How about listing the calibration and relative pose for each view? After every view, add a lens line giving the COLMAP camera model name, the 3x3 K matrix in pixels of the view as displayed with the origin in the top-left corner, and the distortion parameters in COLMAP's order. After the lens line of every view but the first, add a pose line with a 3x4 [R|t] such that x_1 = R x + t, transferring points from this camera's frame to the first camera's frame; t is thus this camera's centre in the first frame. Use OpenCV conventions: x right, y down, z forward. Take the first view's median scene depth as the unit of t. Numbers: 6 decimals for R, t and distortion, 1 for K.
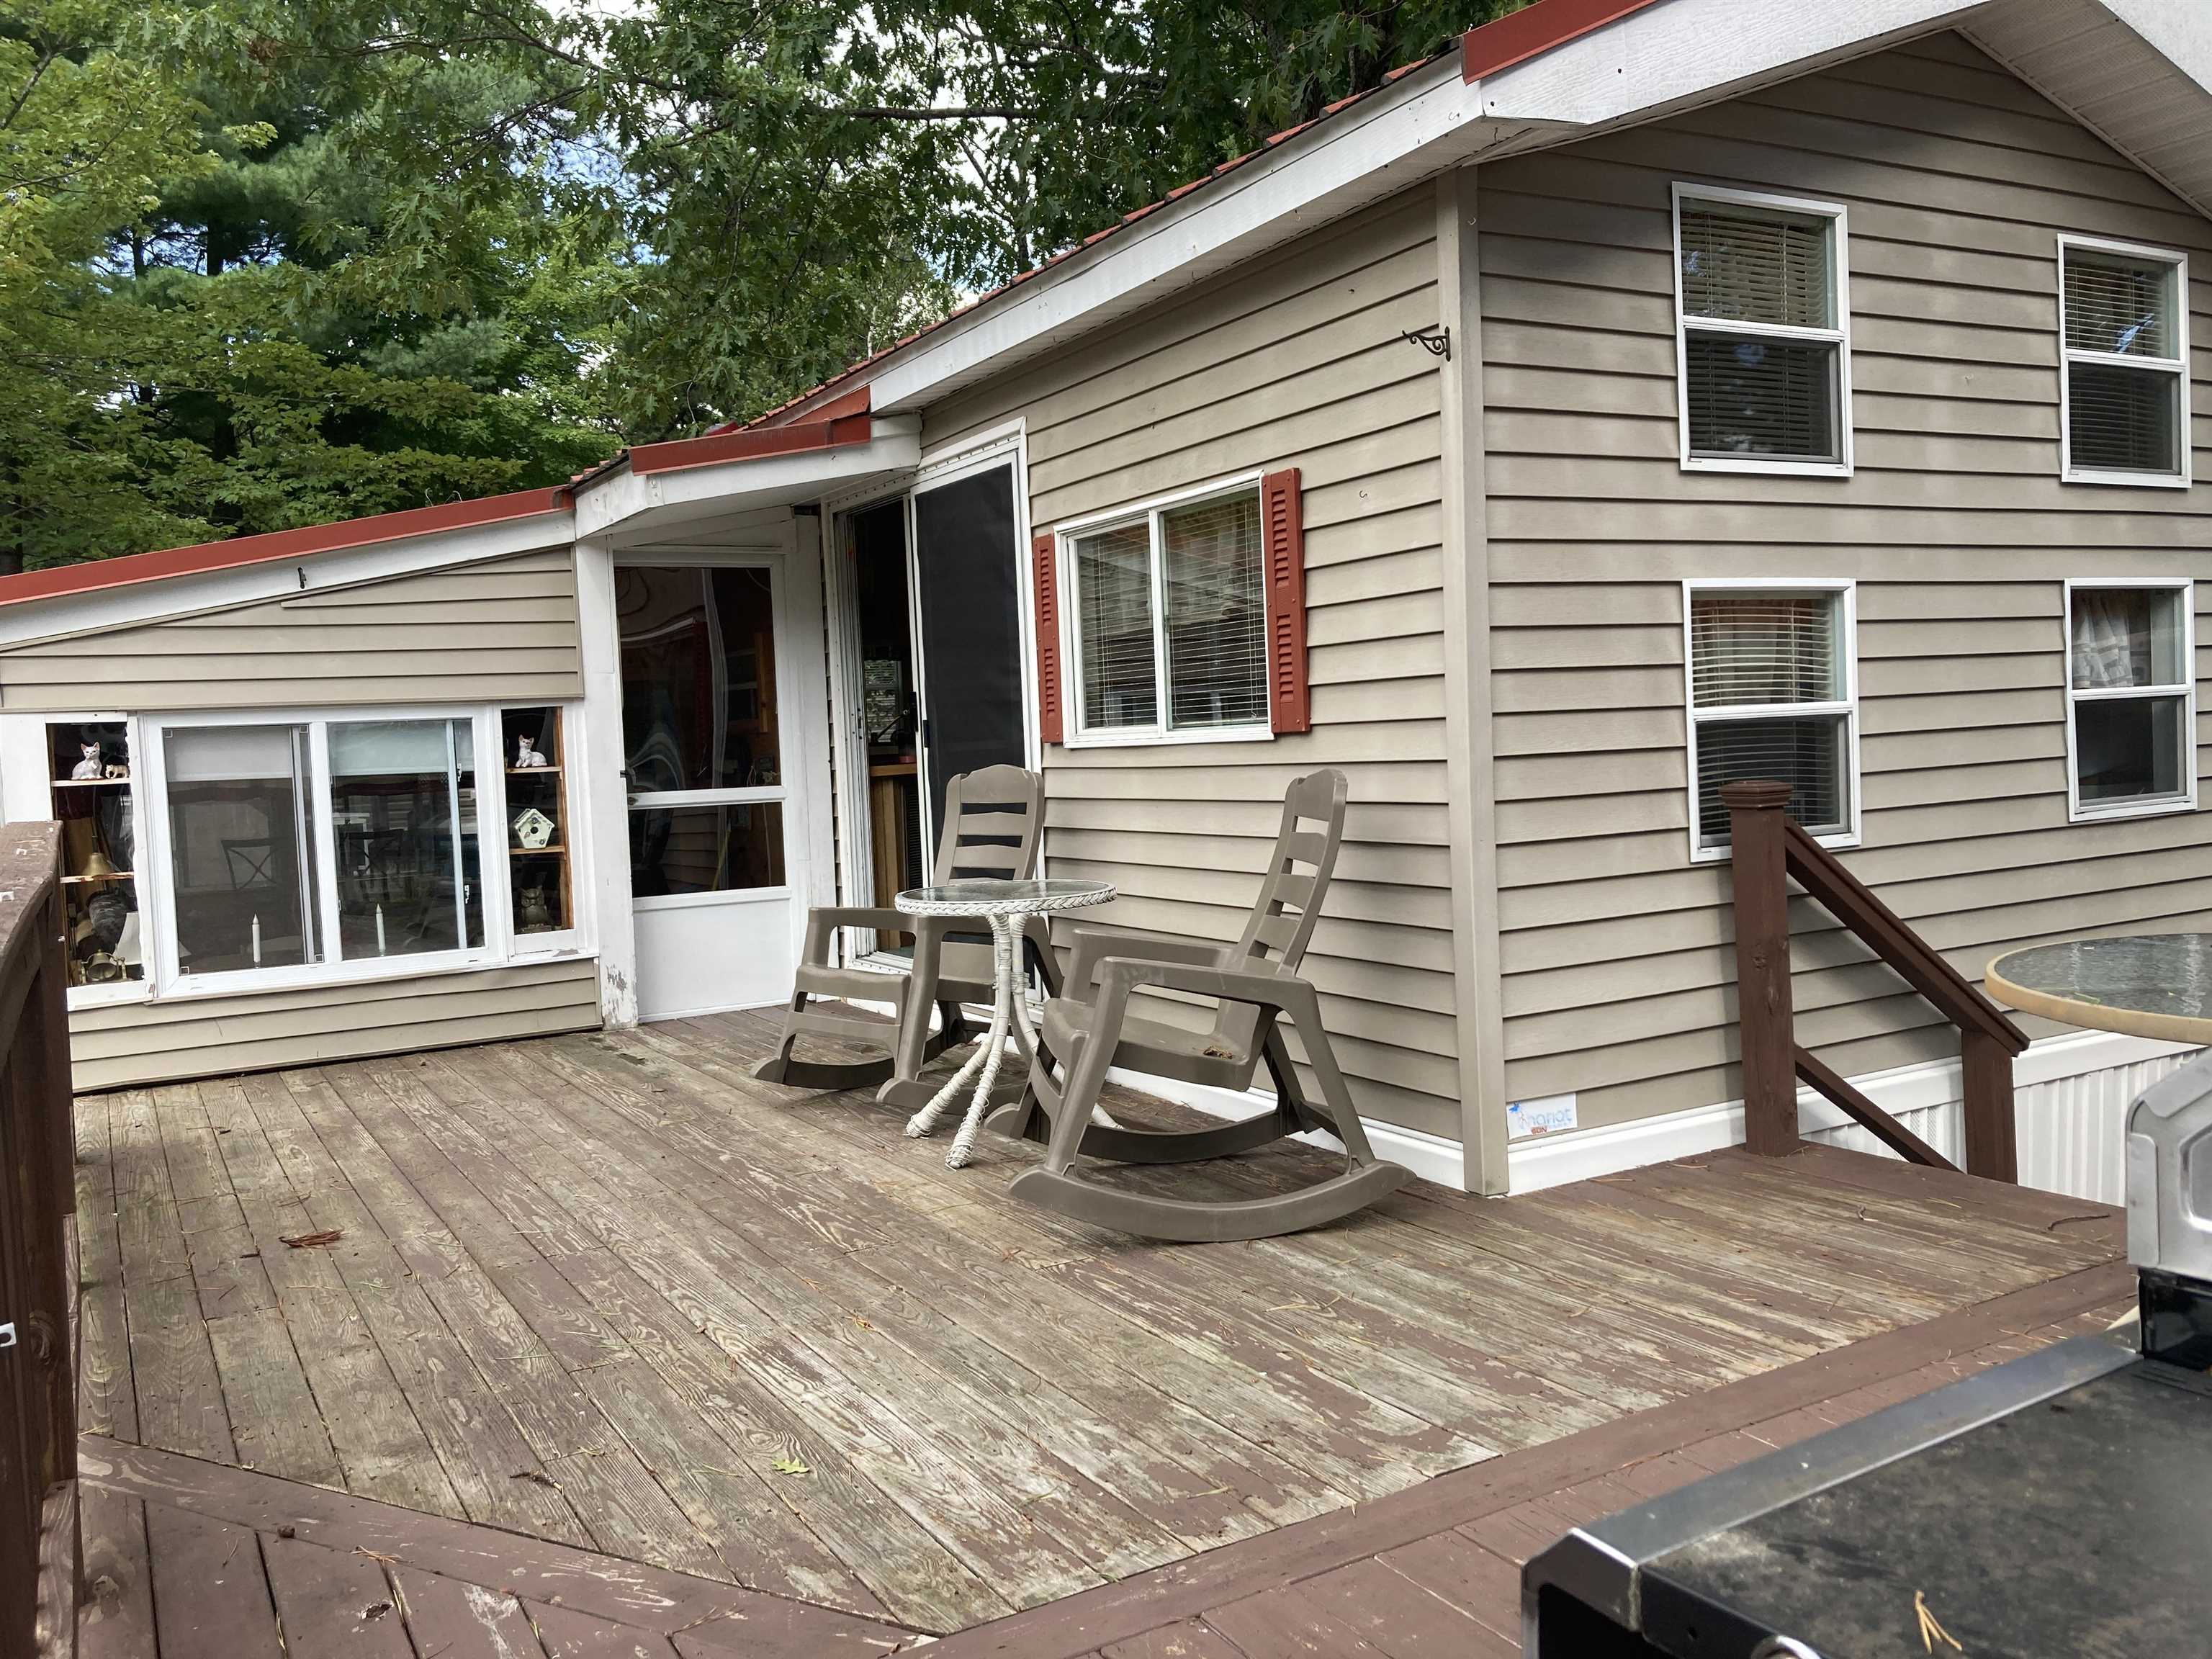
lens RADIAL K [[1814.4, 0, 1121.2], [0, 1814.4, 828.5], [0, 0, 1]] dist [0.037748, -0.046499]
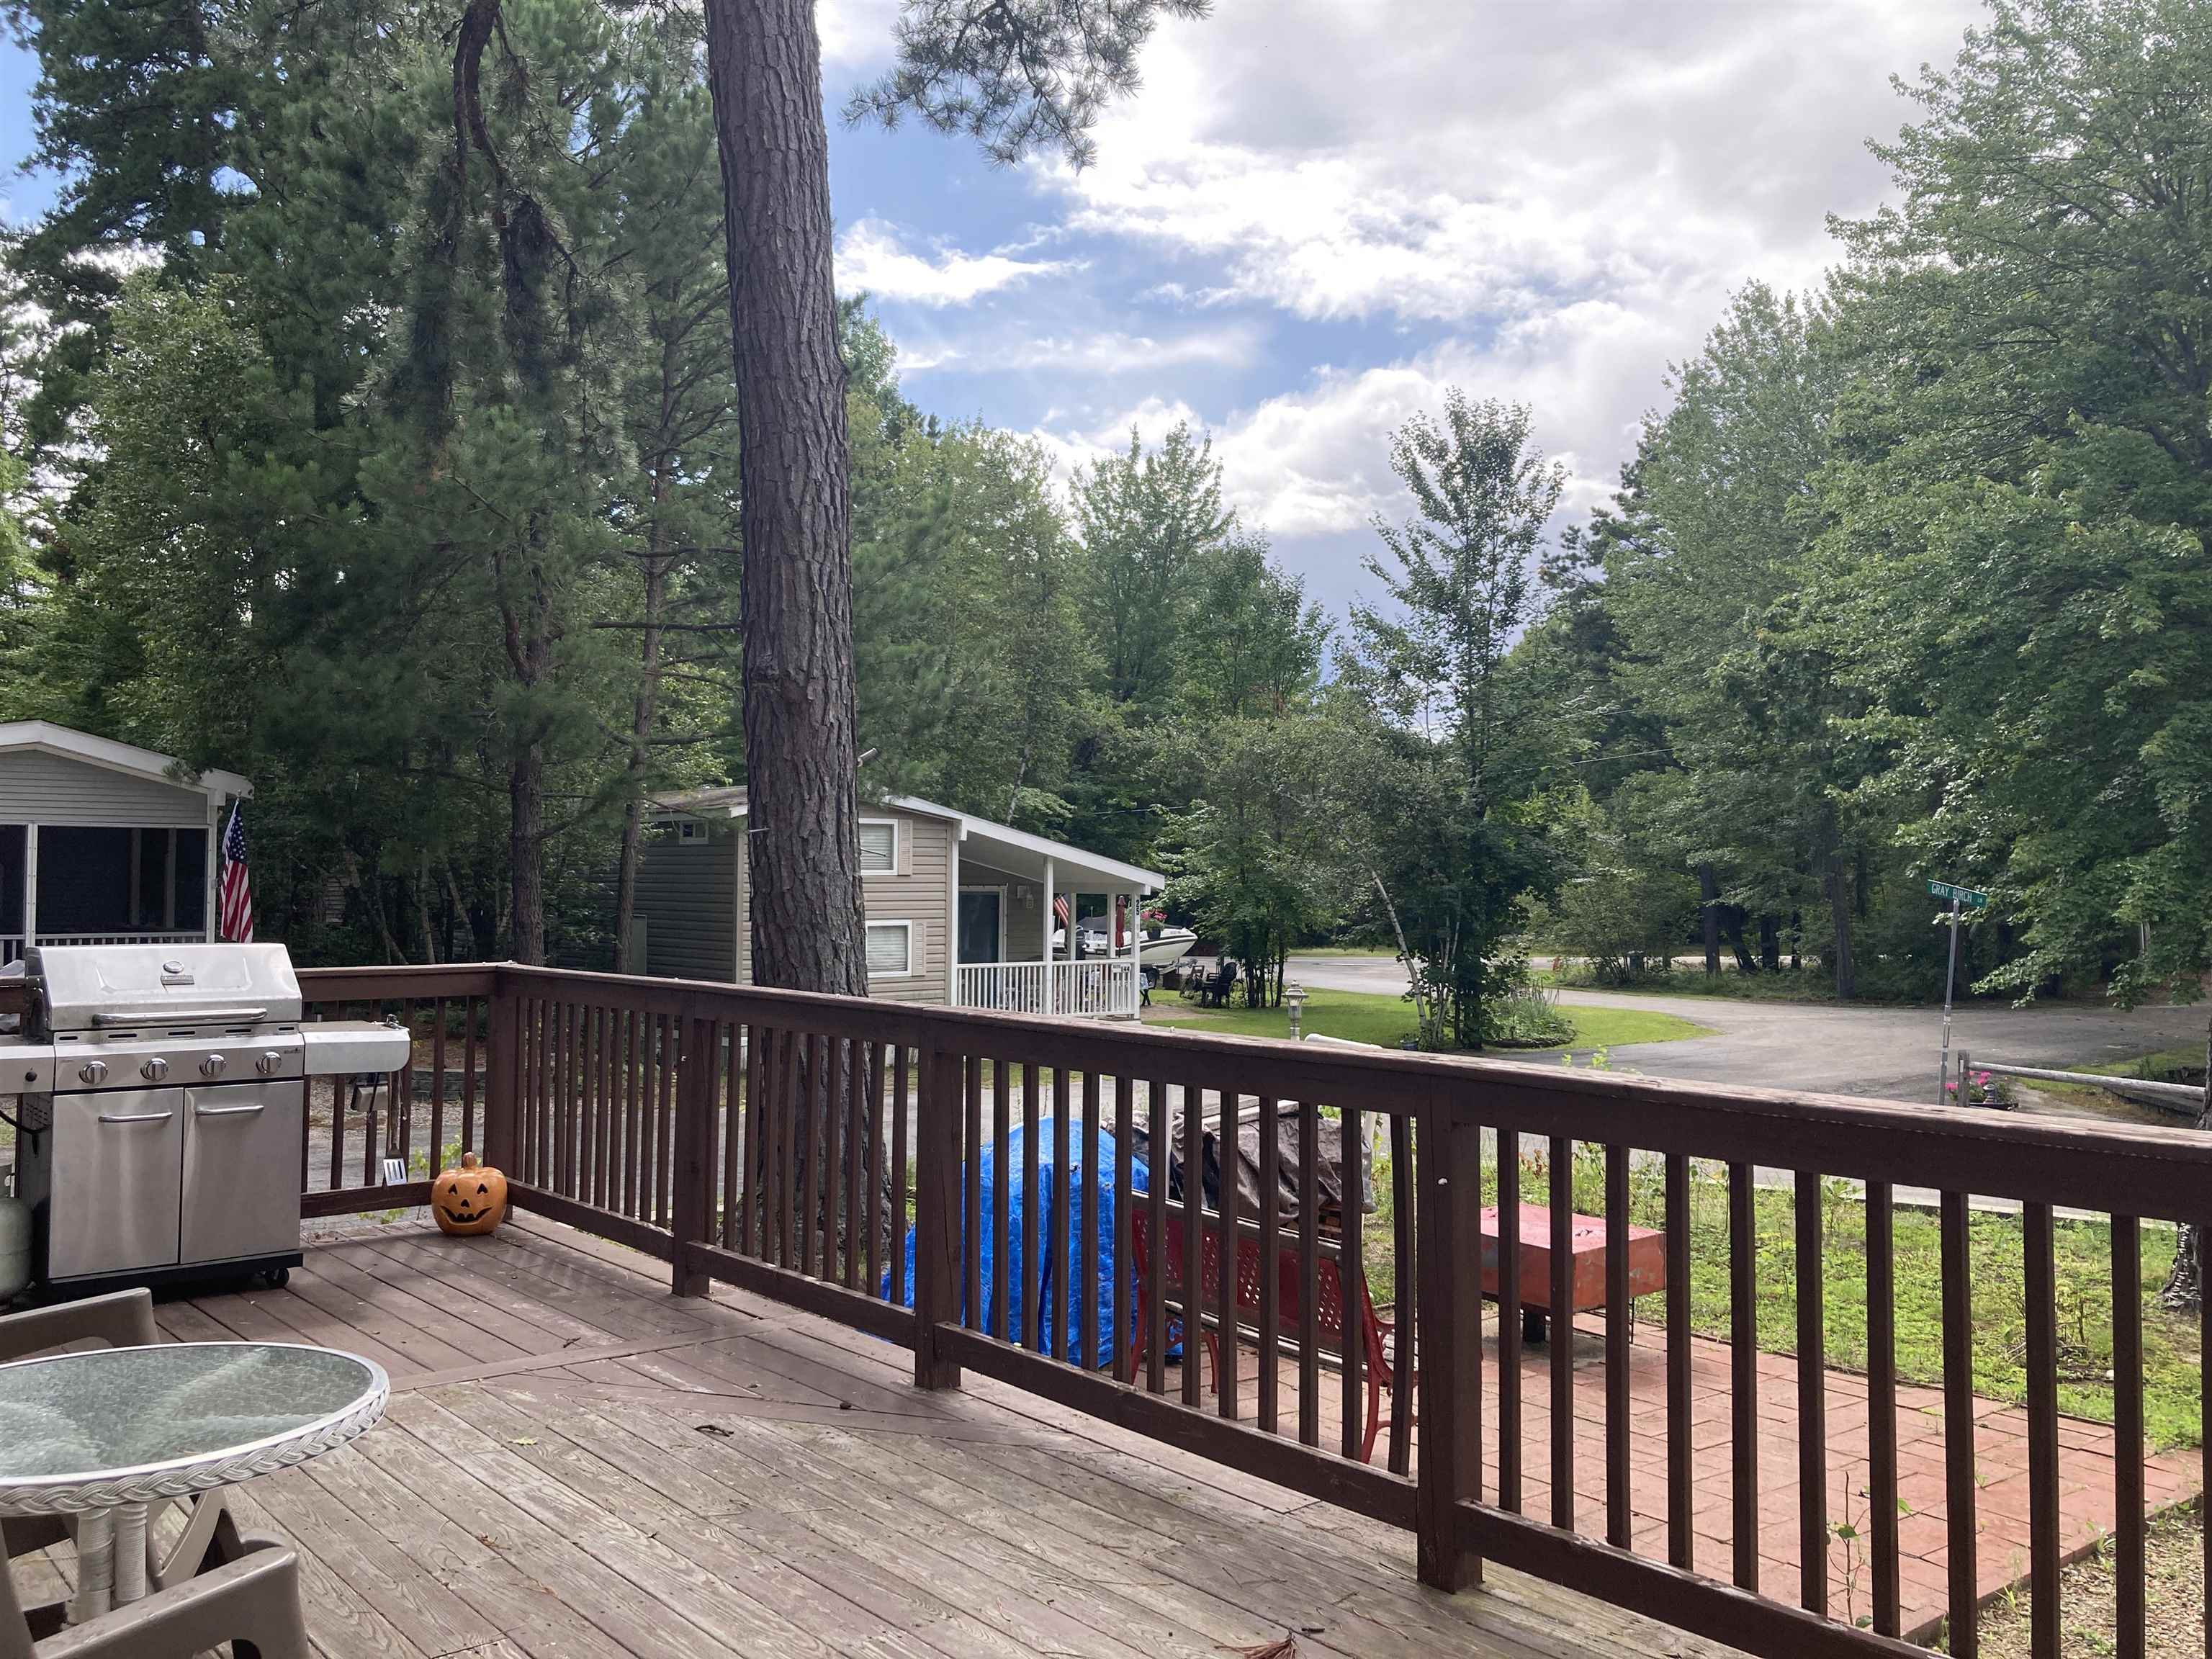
lens RADIAL K [[1814.4, 0, 1093.3], [0, 1814.4, 829.4], [0, 0, 1]] dist [0.037748, -0.046499]
pose [[-0.985677, 0.034278, -0.165122, -0.339123], [0.030528, 0.999216, 0.025196, -0.155087], [0.165857, 0.019794, -0.985951, 2.176539]]
